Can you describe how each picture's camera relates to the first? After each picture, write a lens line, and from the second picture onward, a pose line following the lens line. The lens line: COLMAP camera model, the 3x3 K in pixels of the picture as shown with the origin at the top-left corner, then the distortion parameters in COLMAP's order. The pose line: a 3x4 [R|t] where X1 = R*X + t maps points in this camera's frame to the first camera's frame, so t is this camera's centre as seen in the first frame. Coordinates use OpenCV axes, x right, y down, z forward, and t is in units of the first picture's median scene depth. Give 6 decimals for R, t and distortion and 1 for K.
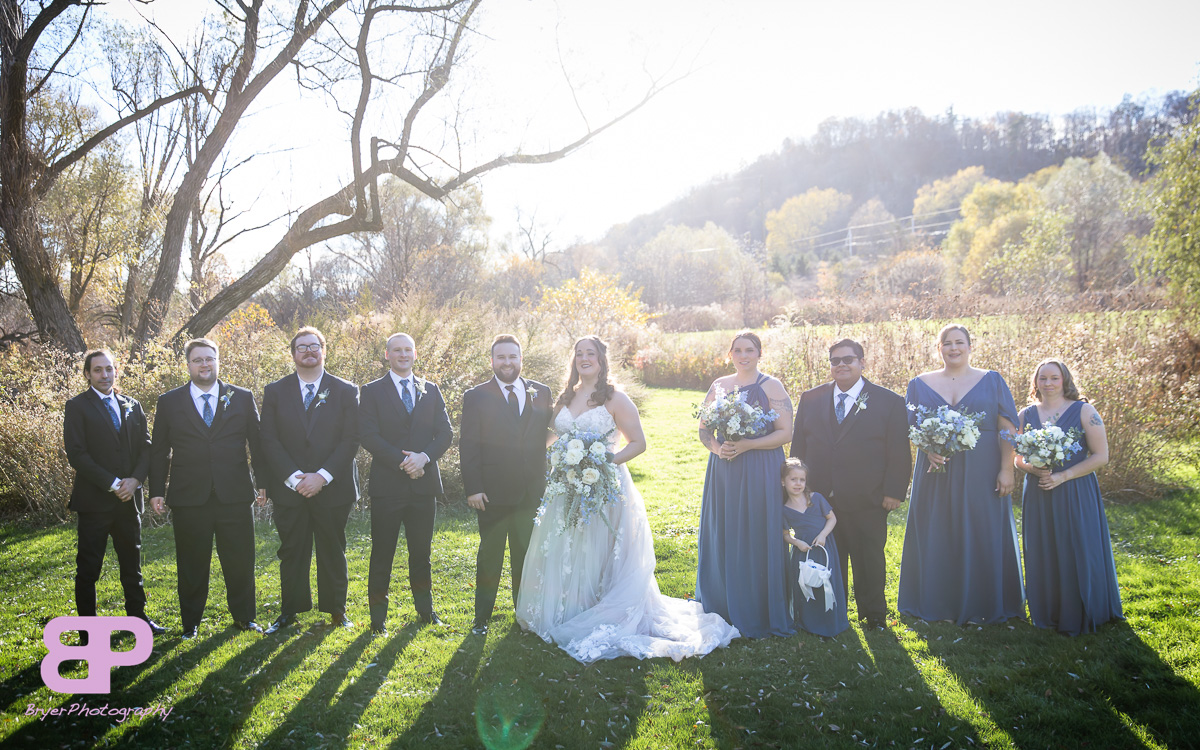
lens RADIAL K [[1396.8, 0, 600.0], [0, 1396.8, 375.0], [0, 0, 1]] dist [-0.001413, 0.003300]
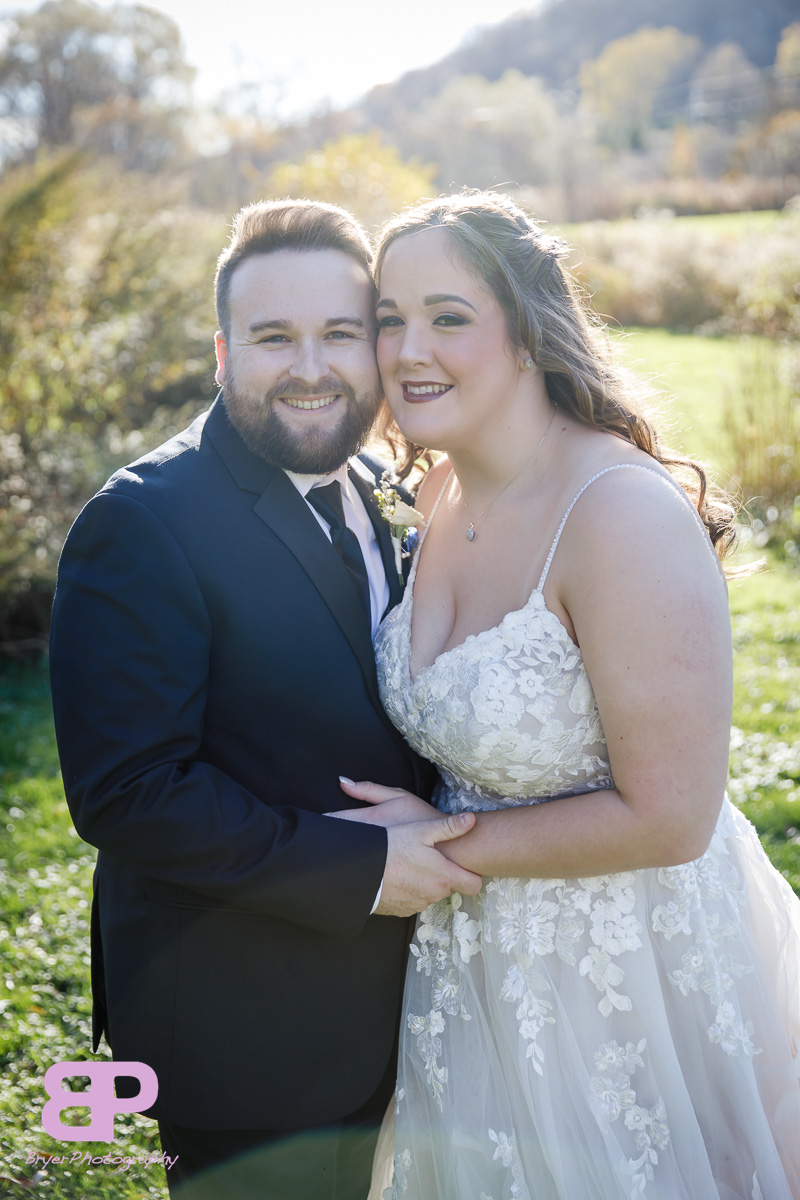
lens RADIAL K [[1530.3, 0, 400.0], [0, 1530.3, 600.0], [0, 0, 1]] dist [-0.017938, -0.035819]
pose [[0.998787, -0.026176, 0.041709, -0.016988], [0.017327, 0.979662, 0.199907, -0.004876], [-0.046093, -0.198942, 0.978927, 0.216431]]
